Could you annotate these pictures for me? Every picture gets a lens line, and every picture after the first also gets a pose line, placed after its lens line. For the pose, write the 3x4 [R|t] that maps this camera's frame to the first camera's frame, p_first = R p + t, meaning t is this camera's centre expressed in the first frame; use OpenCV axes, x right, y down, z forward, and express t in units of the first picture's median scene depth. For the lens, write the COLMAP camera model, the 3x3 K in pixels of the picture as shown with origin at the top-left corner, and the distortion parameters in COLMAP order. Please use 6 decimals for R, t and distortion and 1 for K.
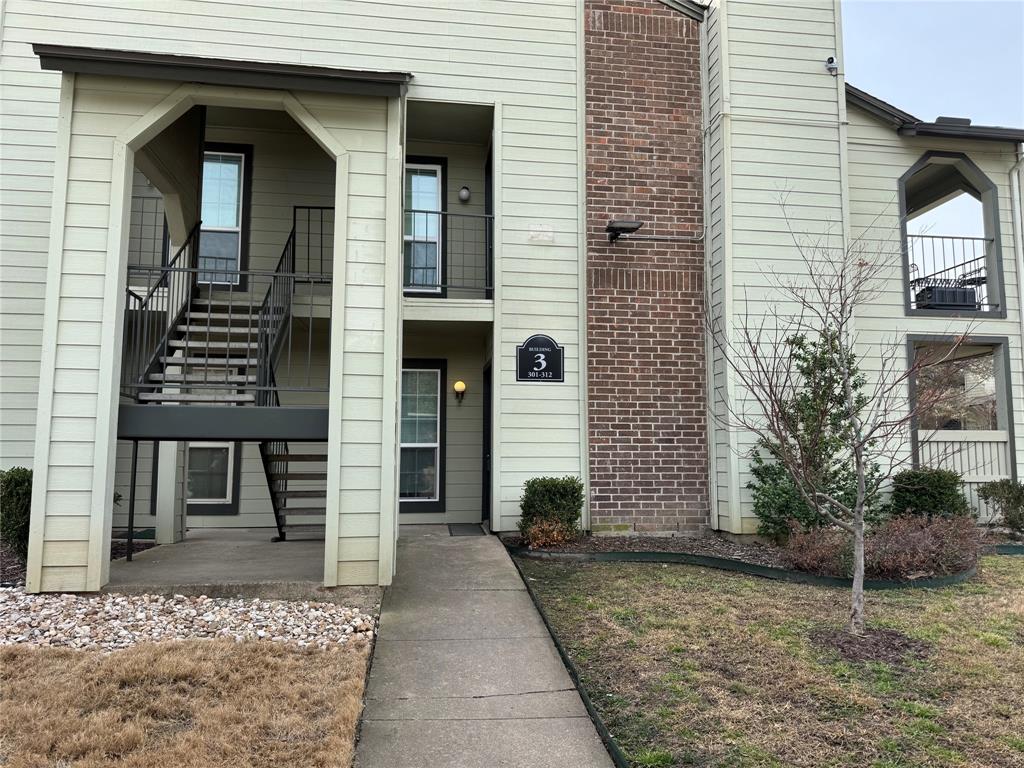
lens RADIAL K [[722.9, 0, 512.3], [0, 722.9, 379.2], [0, 0, 1]] dist [0.059629, -0.071163]
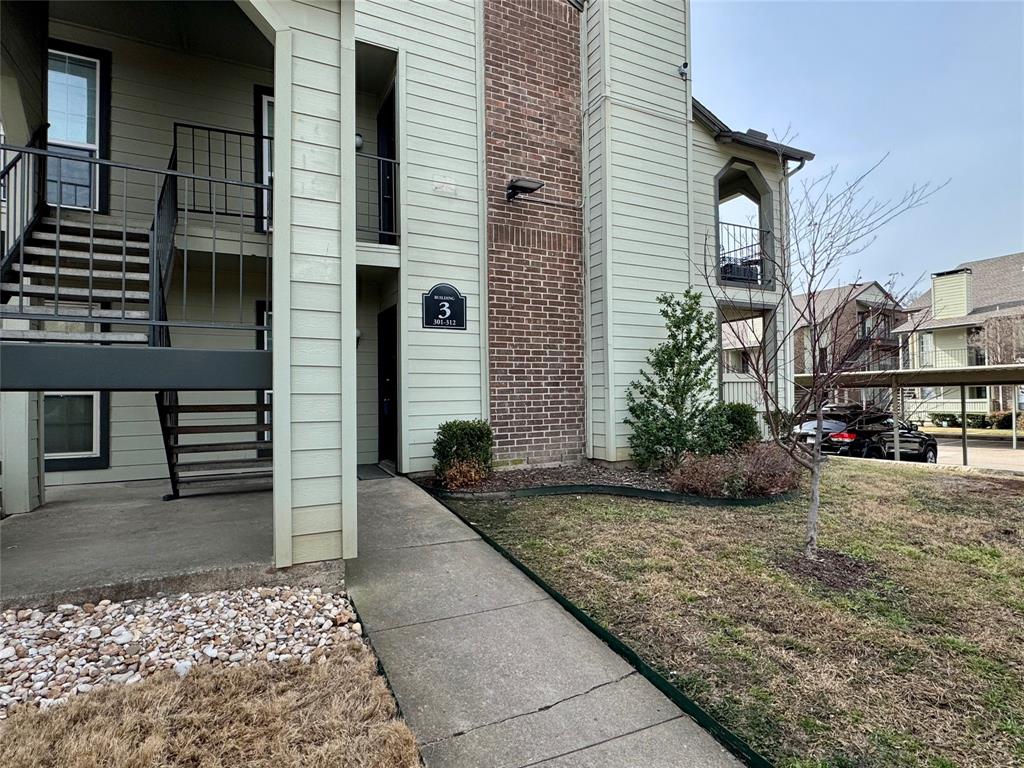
lens RADIAL K [[544.3, 0, 511.0], [0, 544.3, 377.9], [0, 0, 1]] dist [-0.007056, 0.005714]
pose [[0.946086, -0.004611, 0.323882, -0.130707], [-0.020963, 0.996931, 0.075426, 0.013002], [-0.323236, -0.078149, 0.943086, 0.226477]]
